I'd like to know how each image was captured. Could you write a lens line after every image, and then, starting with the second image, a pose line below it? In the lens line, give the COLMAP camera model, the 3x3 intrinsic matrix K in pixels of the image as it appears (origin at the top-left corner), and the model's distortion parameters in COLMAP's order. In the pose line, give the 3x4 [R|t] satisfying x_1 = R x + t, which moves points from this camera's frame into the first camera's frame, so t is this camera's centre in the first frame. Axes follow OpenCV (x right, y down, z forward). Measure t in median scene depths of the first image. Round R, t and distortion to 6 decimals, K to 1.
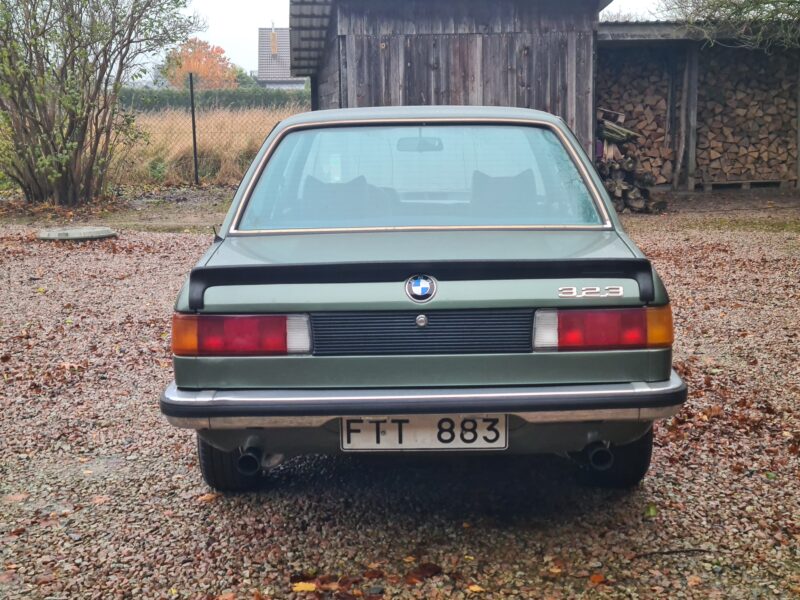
lens RADIAL K [[1205.1, 0, 400.0], [0, 1205.1, 300.0], [0, 0, 1]] dist [0.015441, 0.106553]
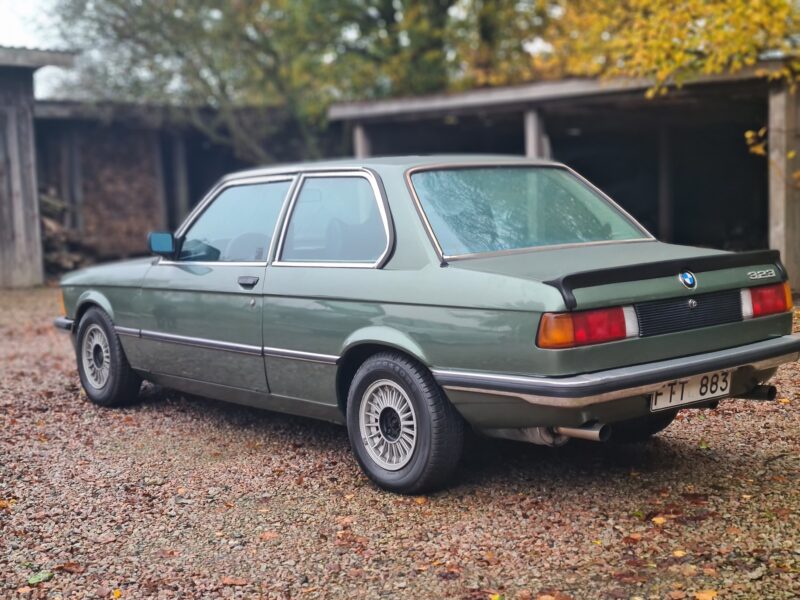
lens RADIAL K [[1205.1, 0, 400.0], [0, 1205.1, 300.0], [0, 0, 1]] dist [0.015441, 0.106553]
pose [[0.772792, -0.071384, 0.630633, -1.059644], [0.116203, 0.992772, -0.030021, 0.015686], [-0.623931, 0.096482, 0.775501, 0.169417]]
